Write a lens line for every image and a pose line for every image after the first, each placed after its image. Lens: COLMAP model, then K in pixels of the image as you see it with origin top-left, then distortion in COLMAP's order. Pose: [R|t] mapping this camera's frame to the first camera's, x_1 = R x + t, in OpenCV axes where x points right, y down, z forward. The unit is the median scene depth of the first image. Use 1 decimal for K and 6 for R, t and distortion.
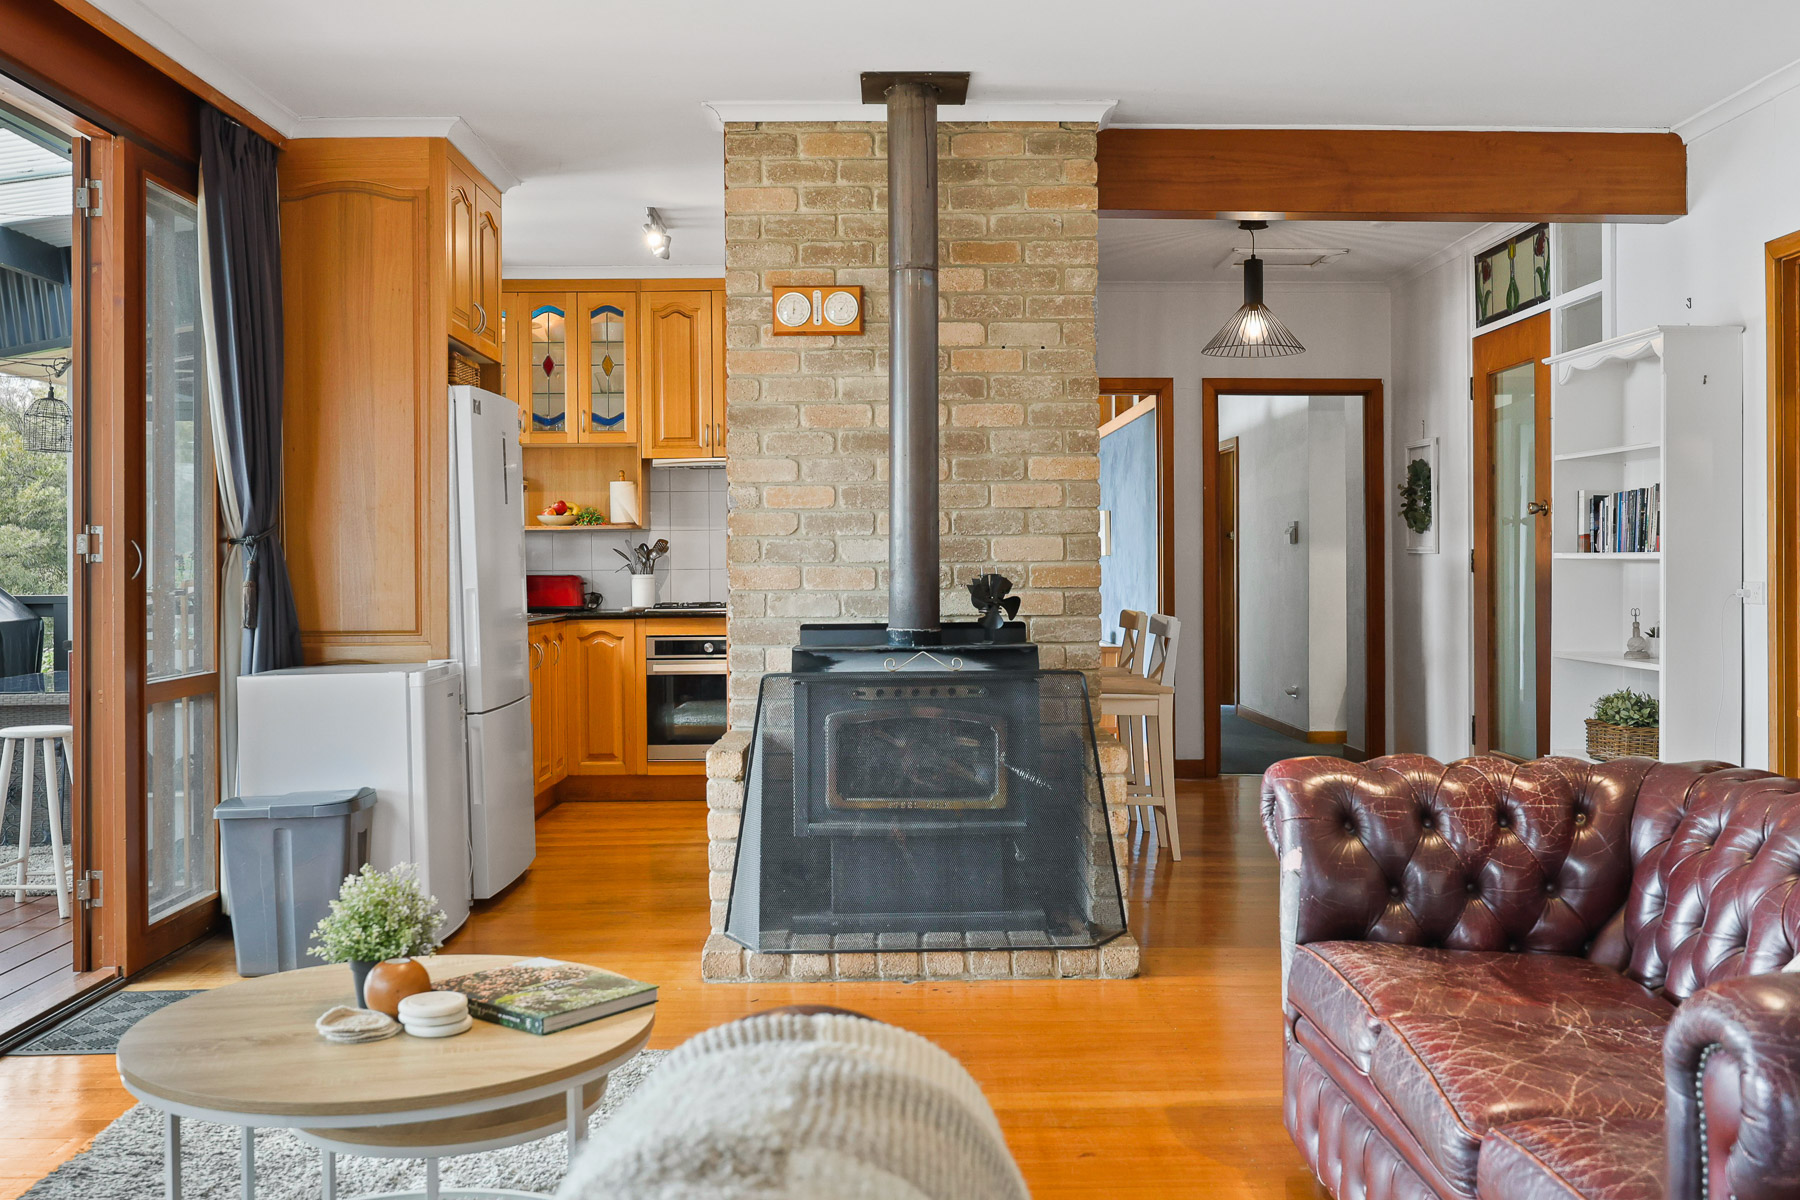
lens RADIAL K [[1703.0, 0, 902.9], [0, 1703.0, 562.9], [0, 0, 1]] dist [-0.003080, 0.000000]
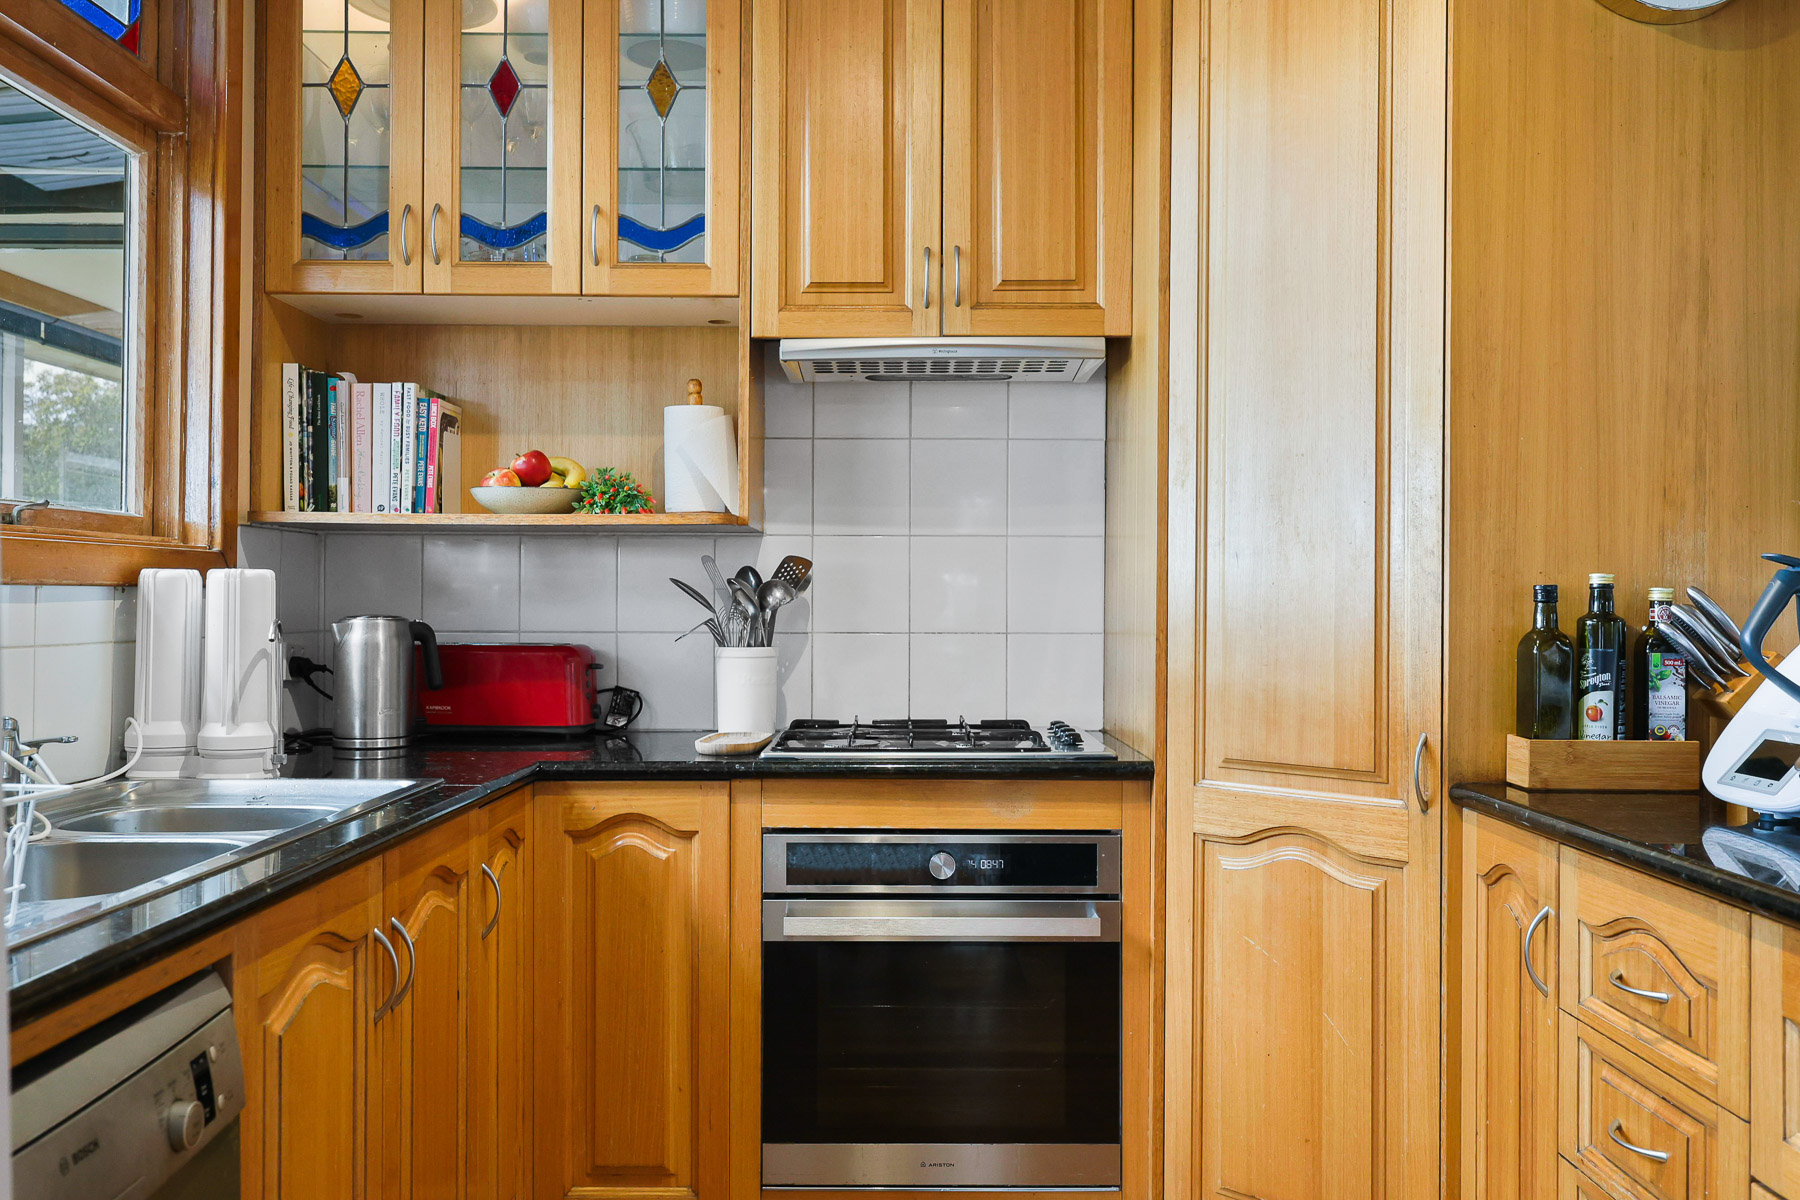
lens RADIAL K [[1450.1, 0, 892.6], [0, 1450.1, 595.3], [0, 0, 1]] dist [-0.006571, 0.004586]
pose [[0.999820, 0.012582, -0.014174, -0.116236], [-0.012670, 0.999901, -0.006144, -0.003272], [0.014096, 0.006322, 0.999881, 0.678931]]
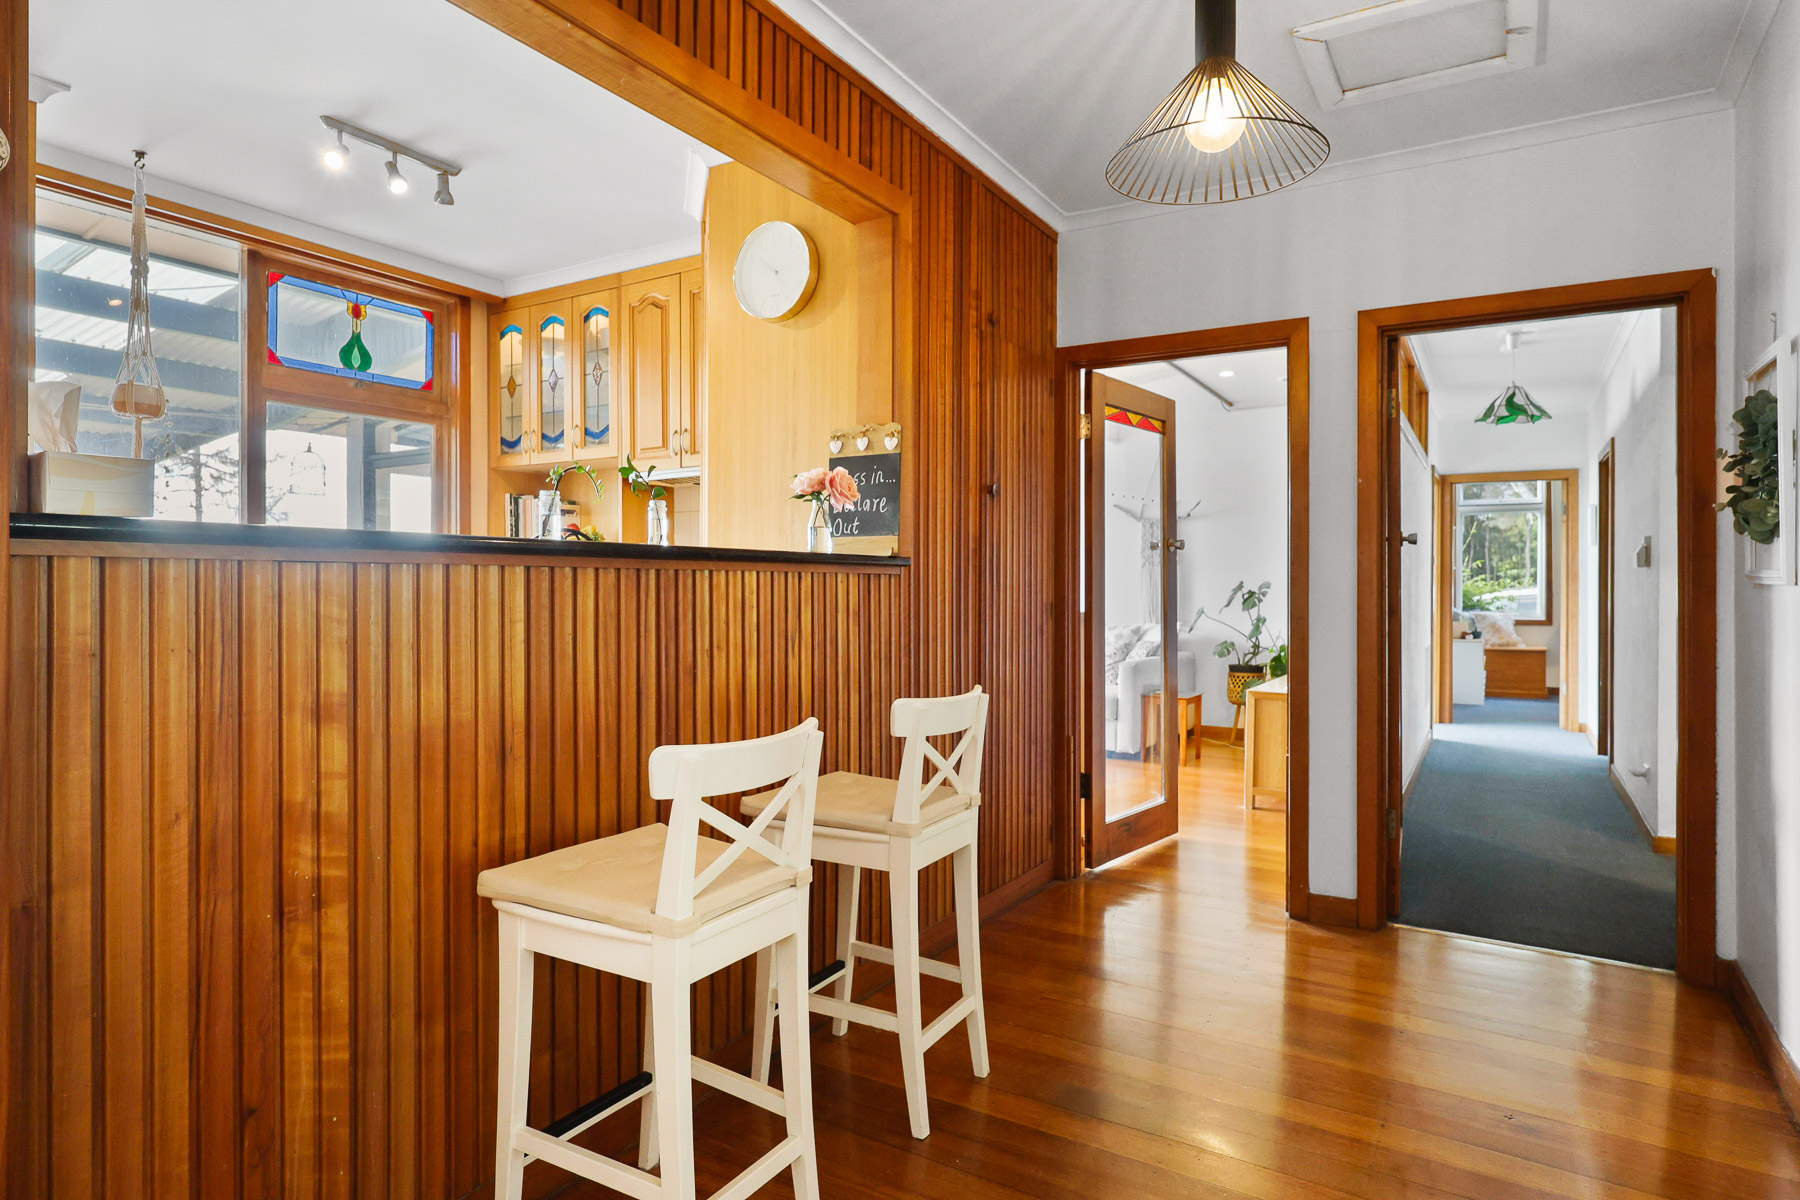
lens RADIAL K [[1000.7, 0, 908.4], [0, 1000.7, 591.7], [0, 0, 1]] dist [0.004938, -0.002077]
pose [[0.850677, 0.008404, -0.525622, 0.248789], [-0.004453, 0.999952, 0.008781, -0.004686], [0.525671, -0.005129, 0.850673, 0.627931]]
